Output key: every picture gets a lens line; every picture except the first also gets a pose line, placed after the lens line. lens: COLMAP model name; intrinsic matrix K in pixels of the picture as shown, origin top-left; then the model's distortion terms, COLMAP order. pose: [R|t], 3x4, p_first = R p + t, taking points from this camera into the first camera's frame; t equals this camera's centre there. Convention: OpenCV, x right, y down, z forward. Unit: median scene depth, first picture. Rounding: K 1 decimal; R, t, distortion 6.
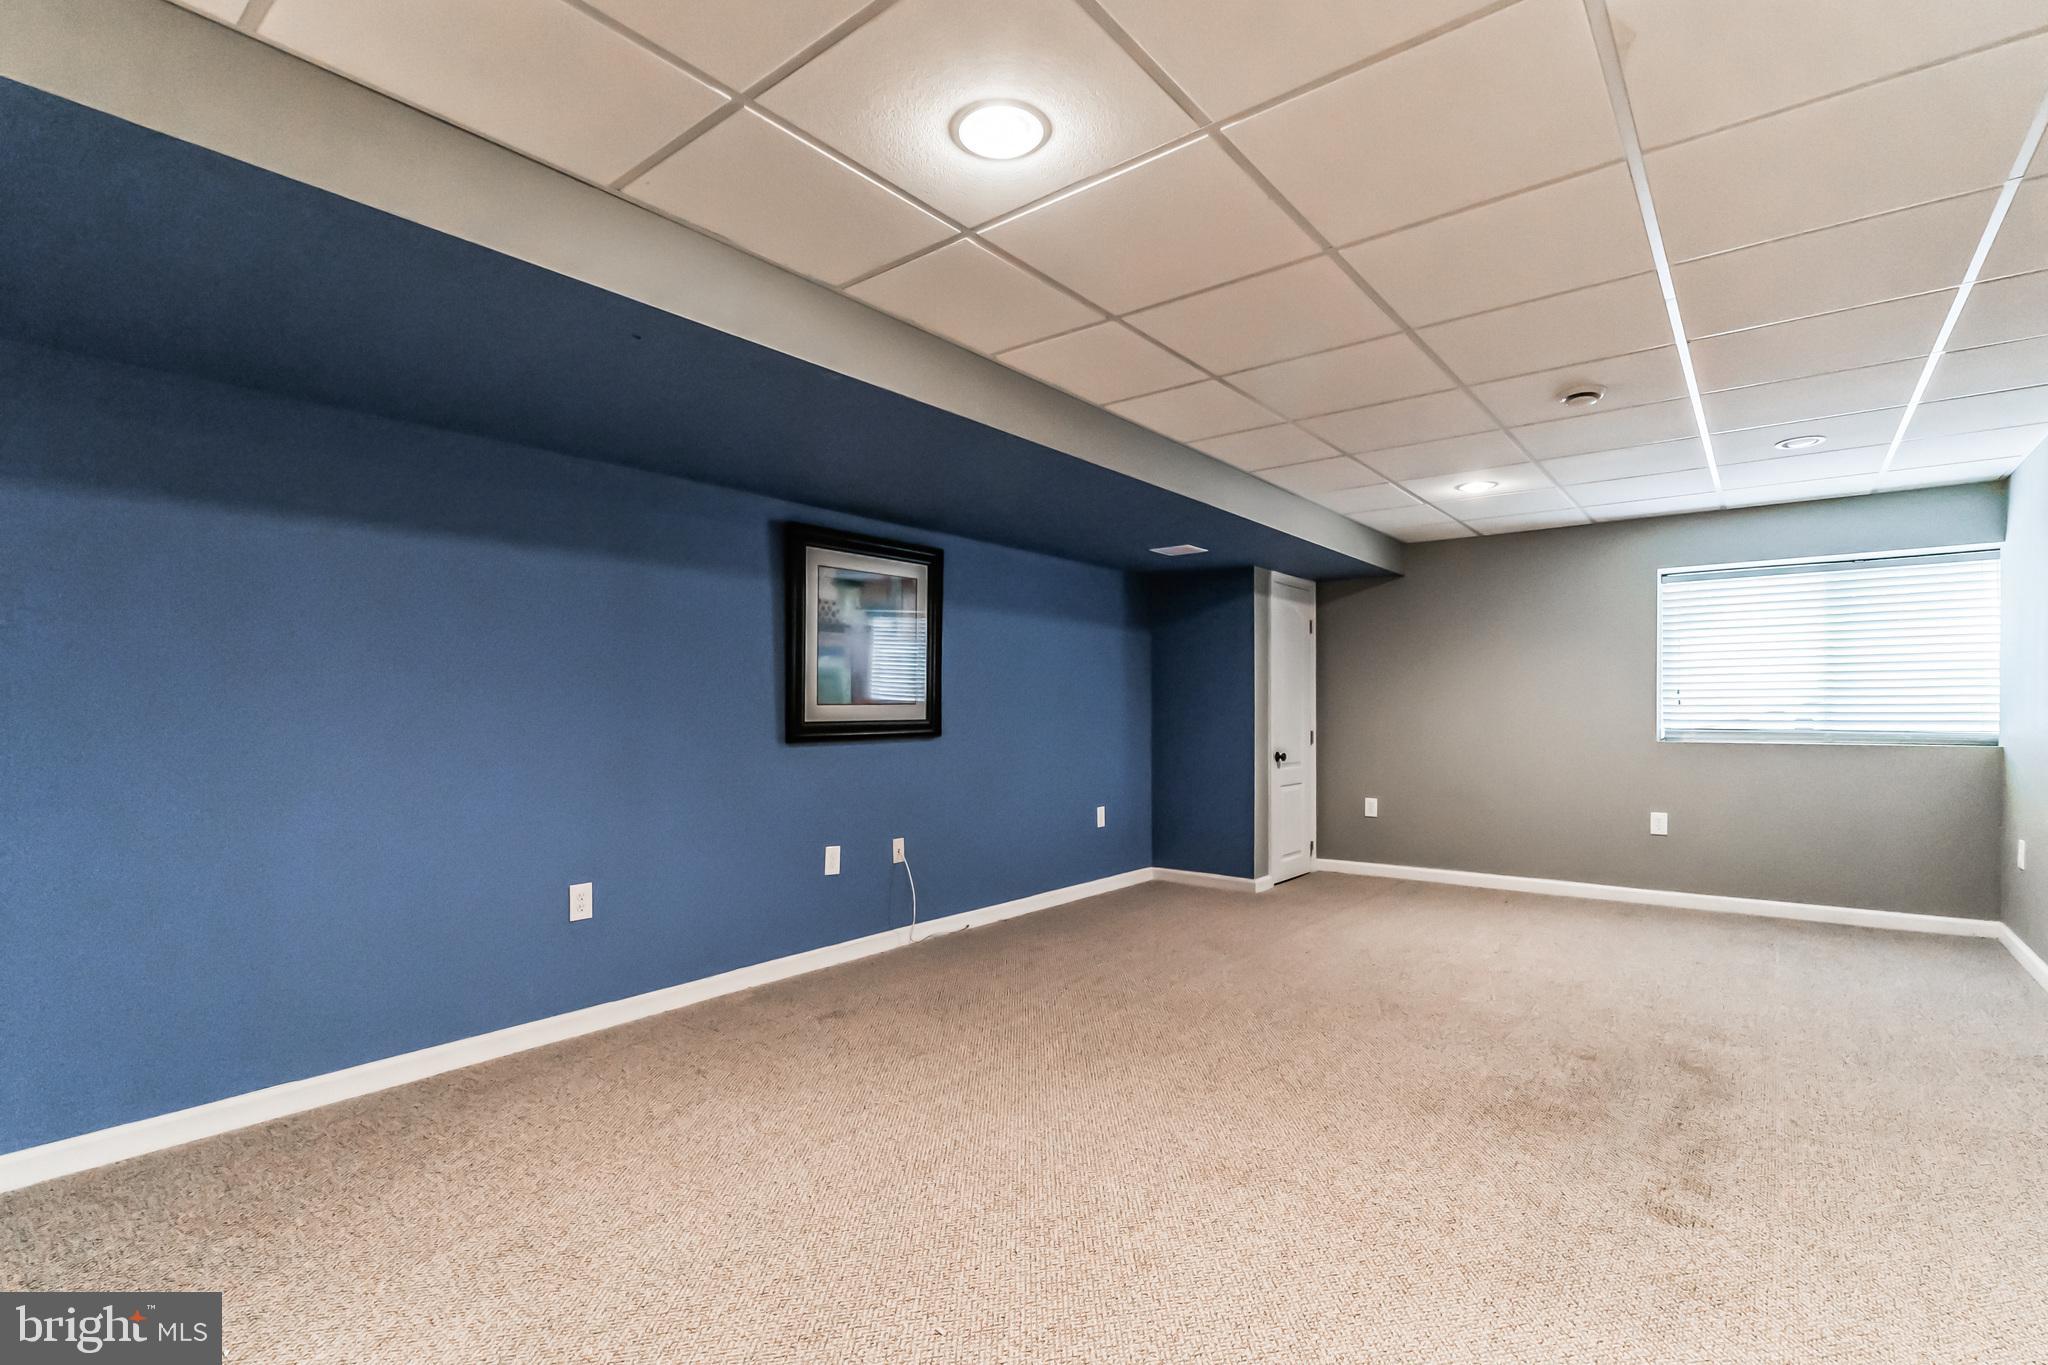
lens RADIAL K [[936.1, 0, 1020.6], [0, 936.1, 696.4], [0, 0, 1]] dist [-0.000448, -0.000488]
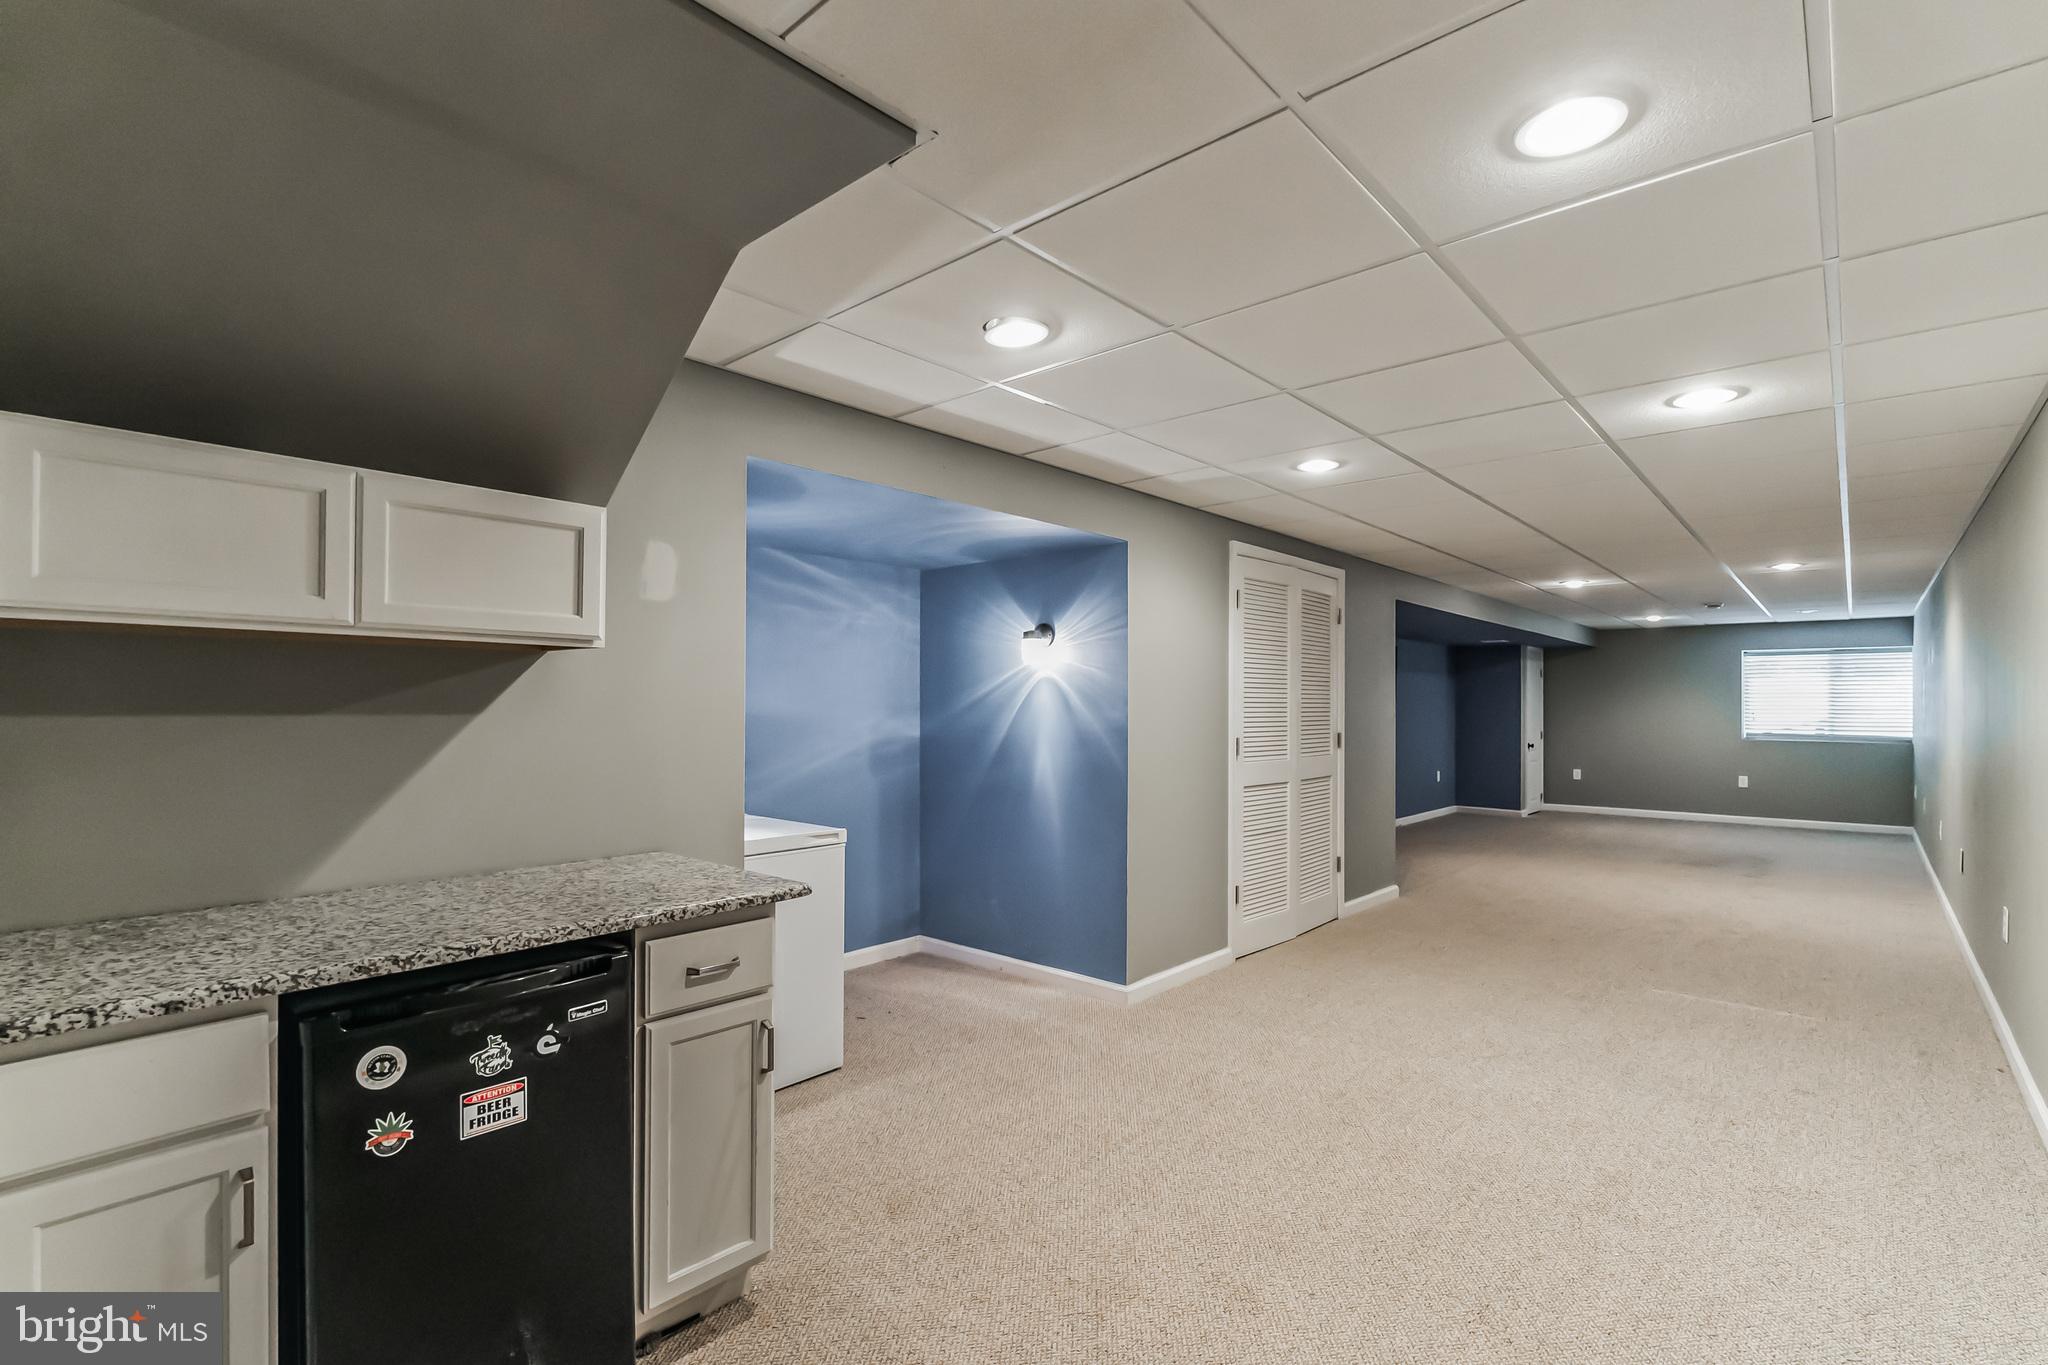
lens RADIAL K [[936.1, 0, 1025.0], [0, 936.1, 682.8], [0, 0, 1]] dist [-0.000448, -0.000488]
pose [[0.998664, 0.011578, -0.050359, -0.633904], [-0.012468, 0.999771, -0.017403, -0.015302], [0.050146, 0.018008, 0.998580, -0.907972]]
